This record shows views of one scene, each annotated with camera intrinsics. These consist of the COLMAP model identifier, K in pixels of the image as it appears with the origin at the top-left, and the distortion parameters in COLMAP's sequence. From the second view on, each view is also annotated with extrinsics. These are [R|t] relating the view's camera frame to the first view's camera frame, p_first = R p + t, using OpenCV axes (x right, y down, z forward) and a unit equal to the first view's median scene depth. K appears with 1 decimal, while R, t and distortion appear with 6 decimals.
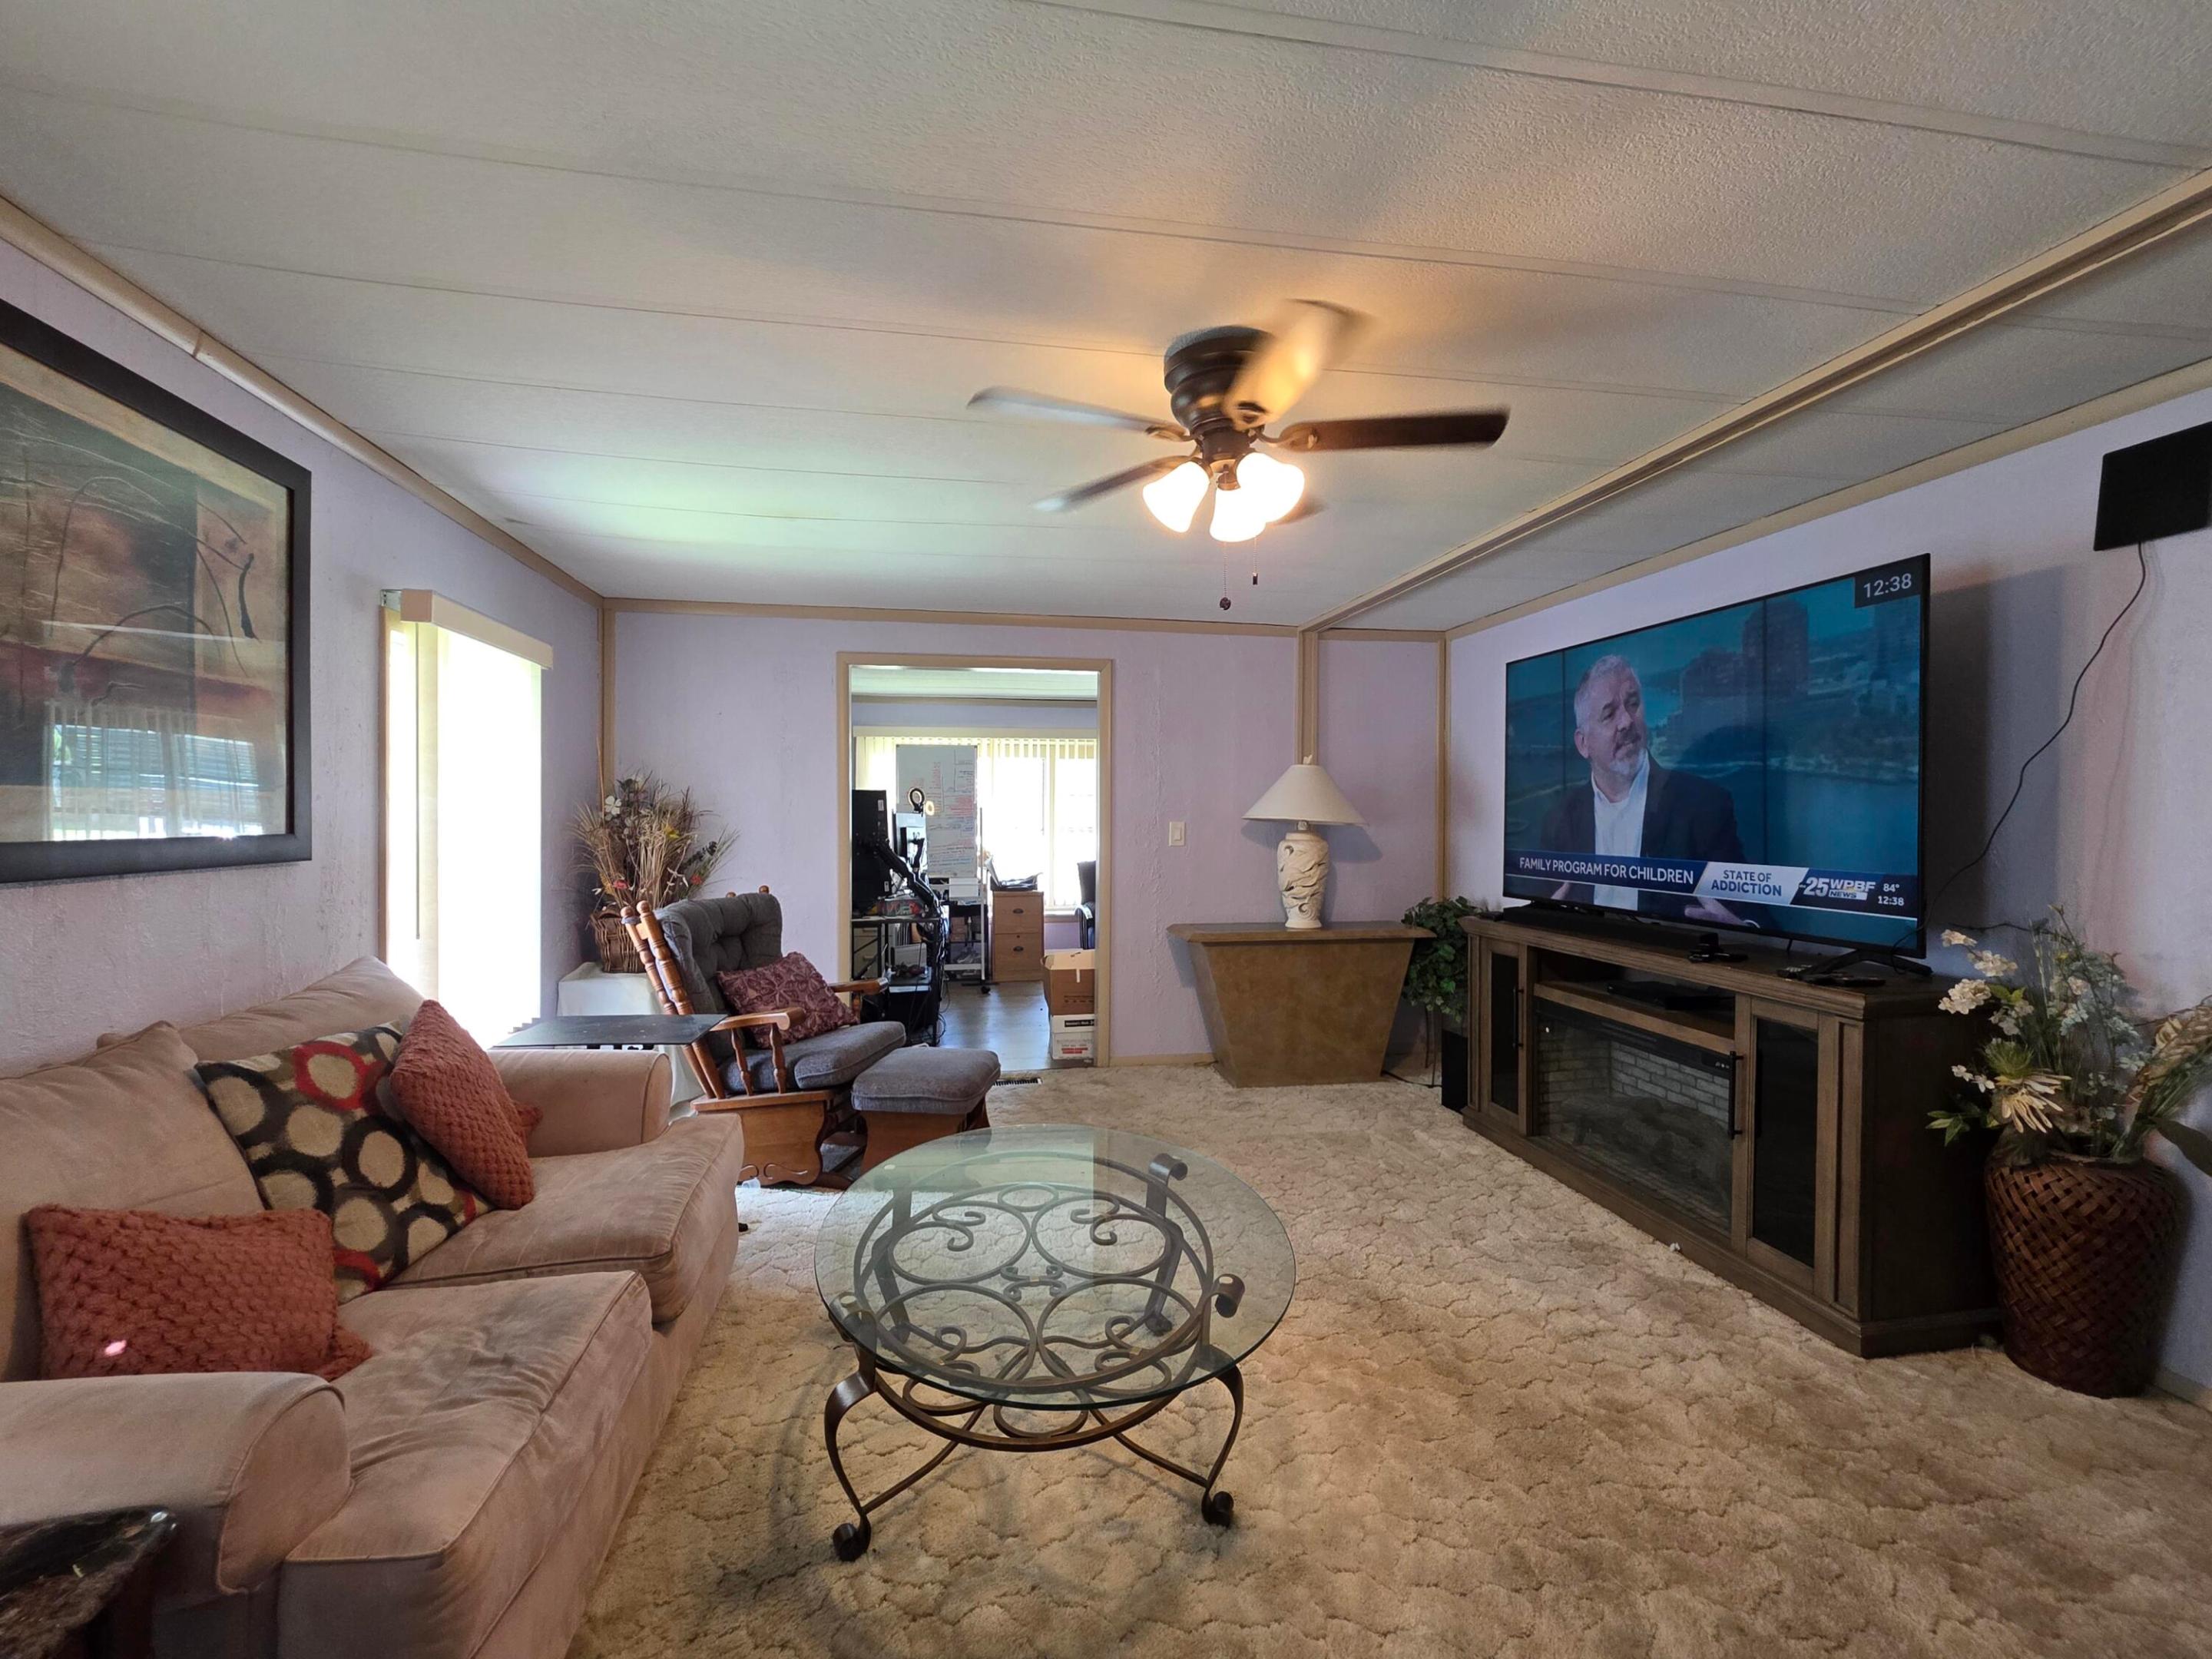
lens RADIAL K [[946.0, 0, 1106.0], [0, 946.0, 829.5], [0, 0, 1]] dist [-0.000539, -0.000028]
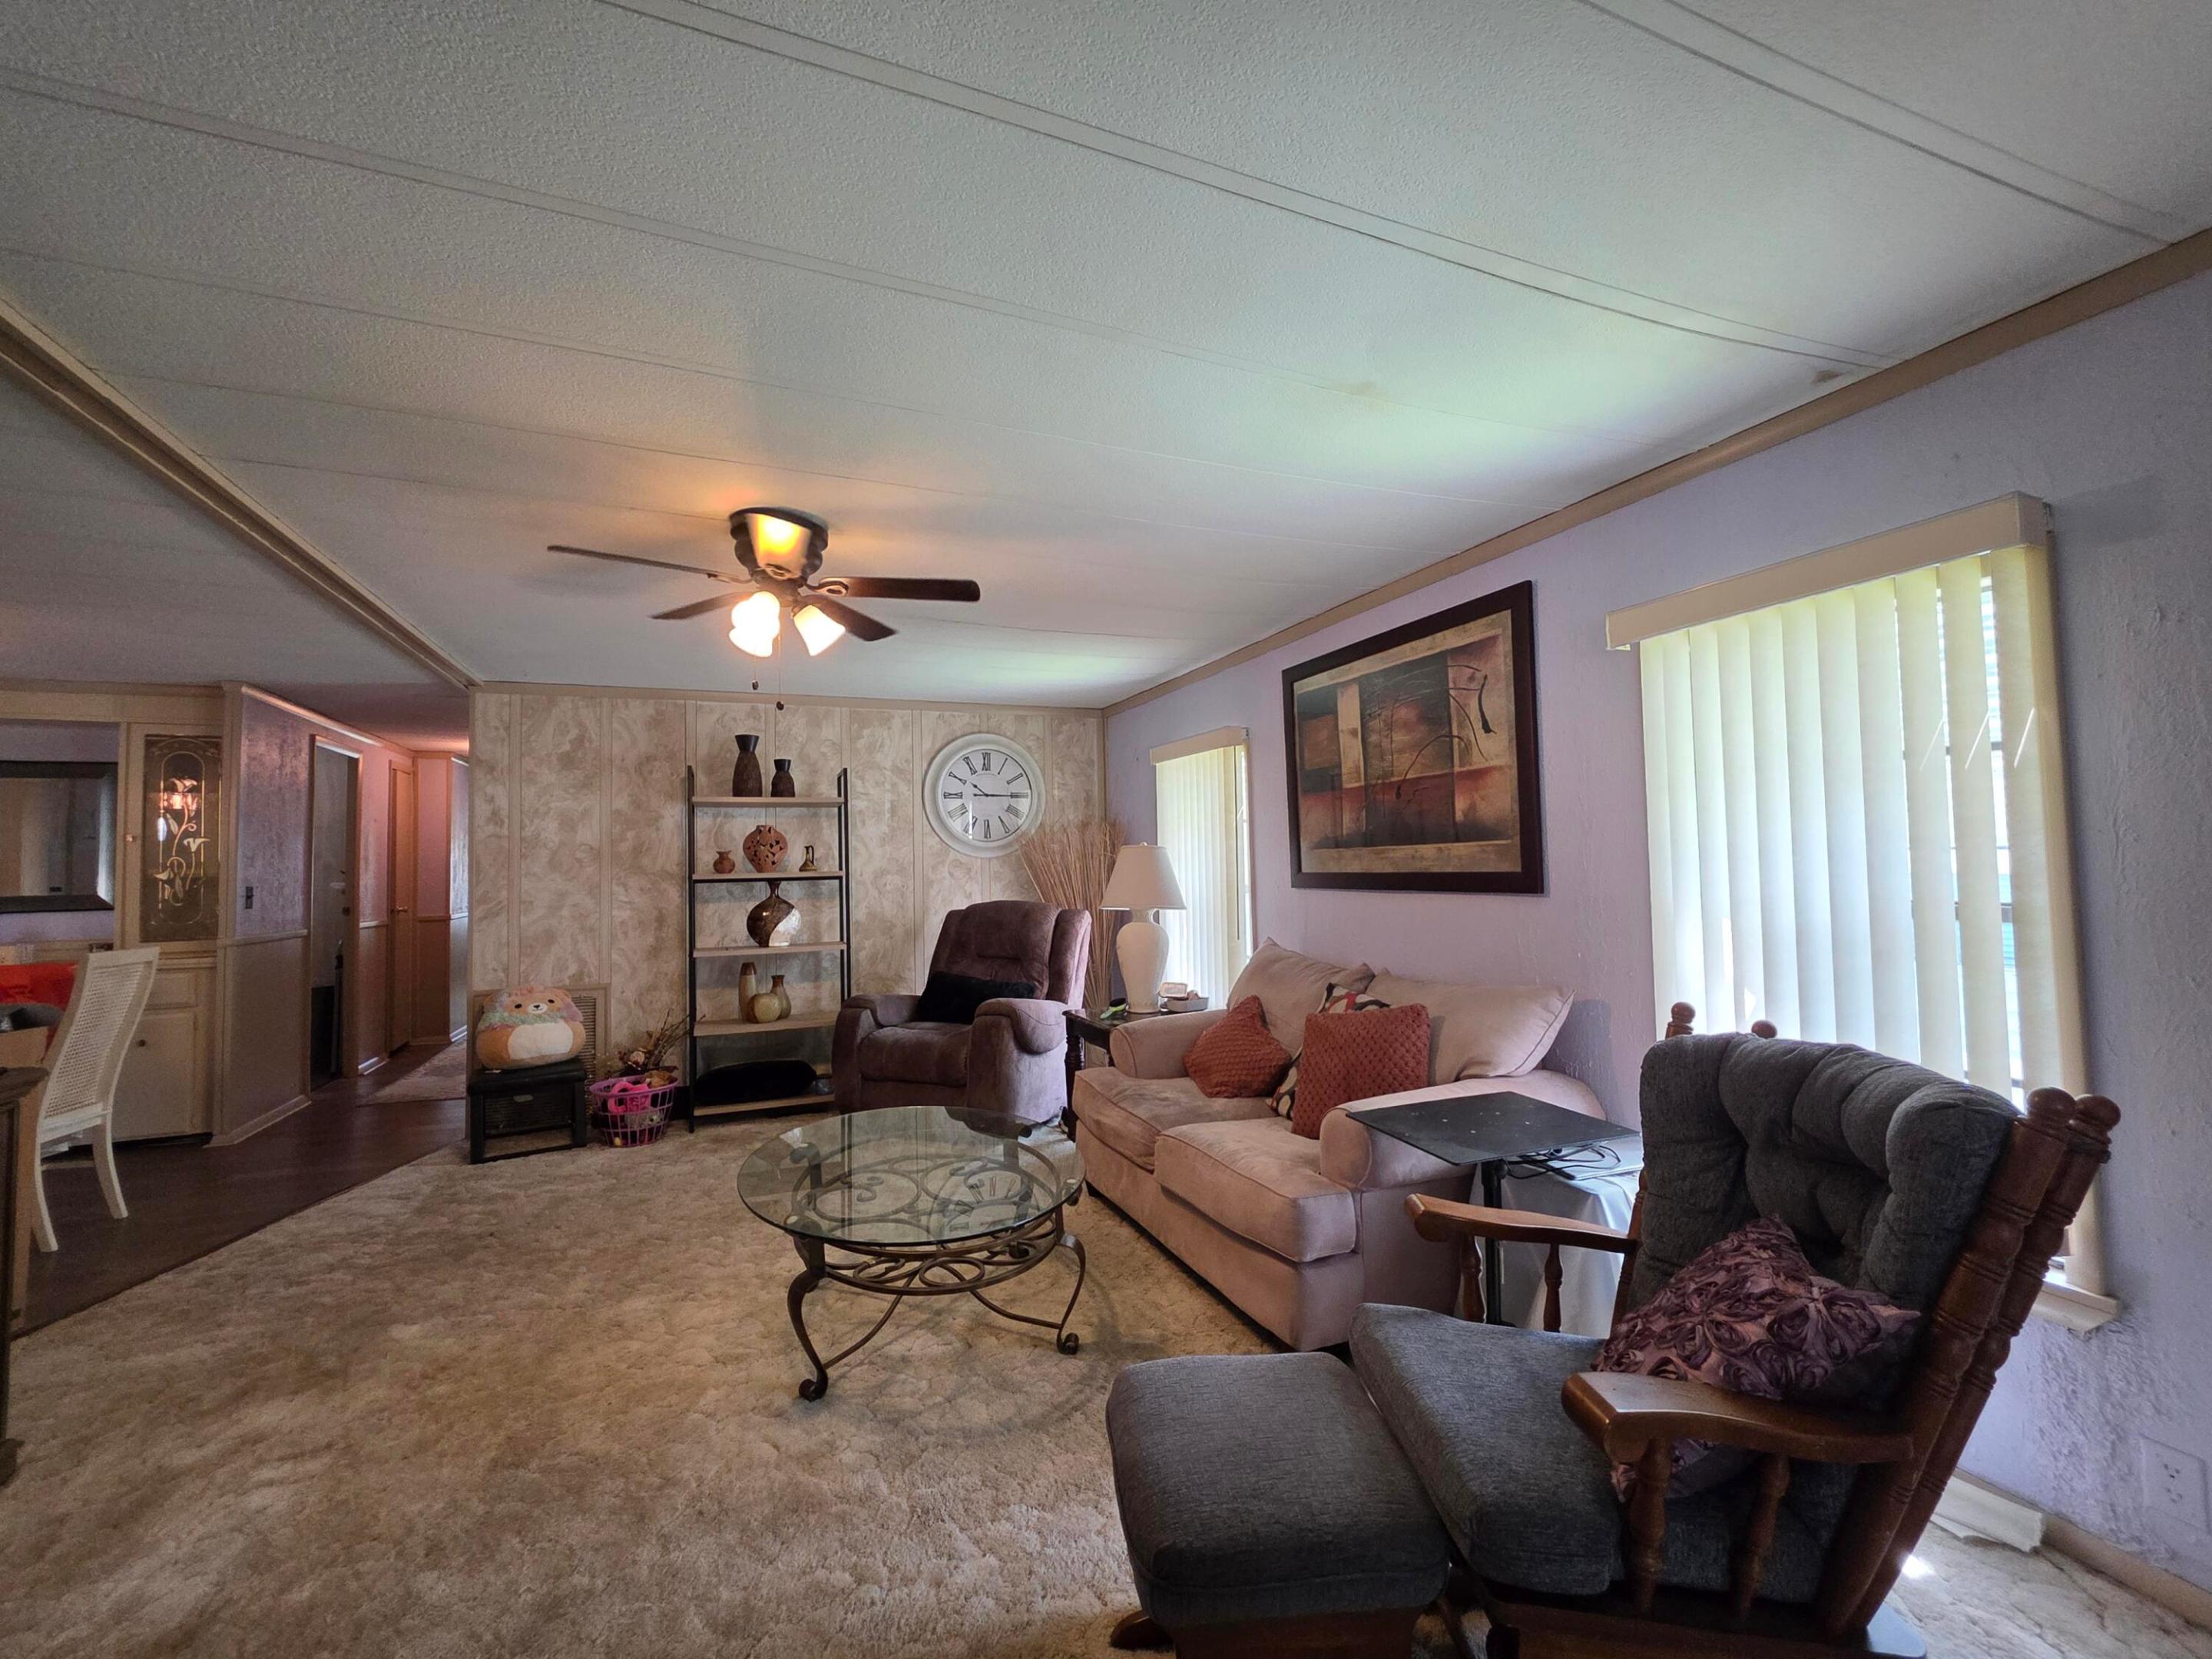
lens RADIAL K [[946.0, 0, 1106.0], [0, 946.0, 829.5], [0, 0, 1]] dist [-0.000539, -0.000028]
pose [[-0.979663, 0.009738, -0.200415, -0.053915], [0.015498, 0.999510, -0.027193, -0.028117], [0.200052, -0.029746, -0.979334, 2.311558]]
